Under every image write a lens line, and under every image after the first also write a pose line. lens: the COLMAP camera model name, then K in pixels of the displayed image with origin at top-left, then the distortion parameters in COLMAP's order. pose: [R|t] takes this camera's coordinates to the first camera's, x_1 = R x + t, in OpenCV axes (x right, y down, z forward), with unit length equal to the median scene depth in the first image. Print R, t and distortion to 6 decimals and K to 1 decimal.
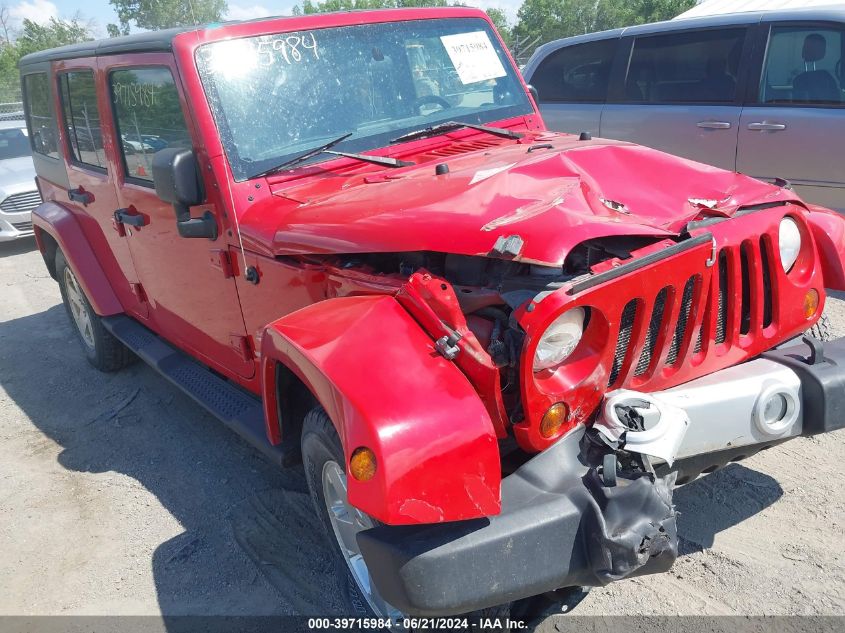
lens RADIAL K [[659.8, 0, 404.0], [0, 659.8, 317.5], [0, 0, 1]] dist [-0.009520, -0.005694]
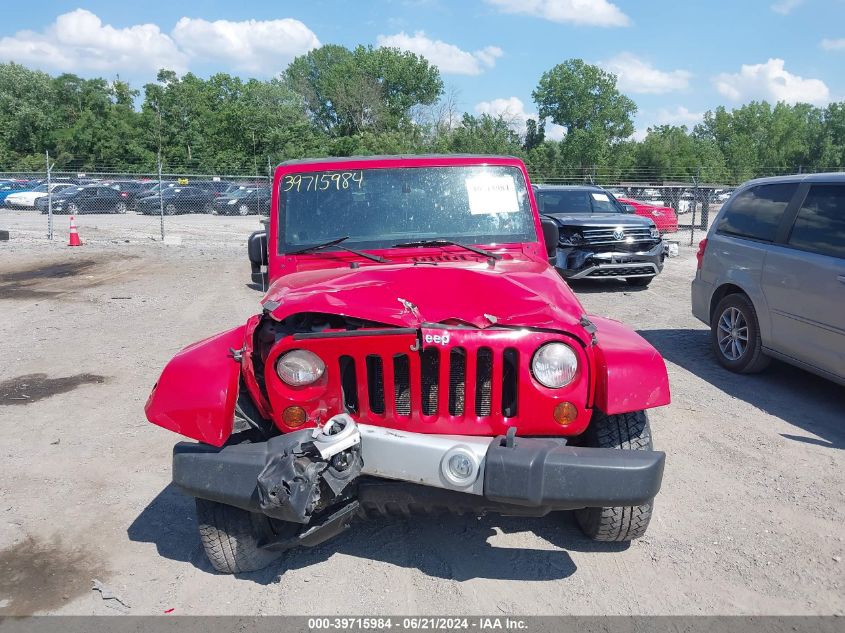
lens RADIAL K [[659.8, 0, 404.0], [0, 659.8, 317.5], [0, 0, 1]] dist [-0.009520, -0.005694]
pose [[0.832862, 0.200710, -0.515807, 0.751857], [-0.266129, 0.962353, -0.055244, -0.037649], [0.485300, 0.183282, 0.854922, -0.203303]]
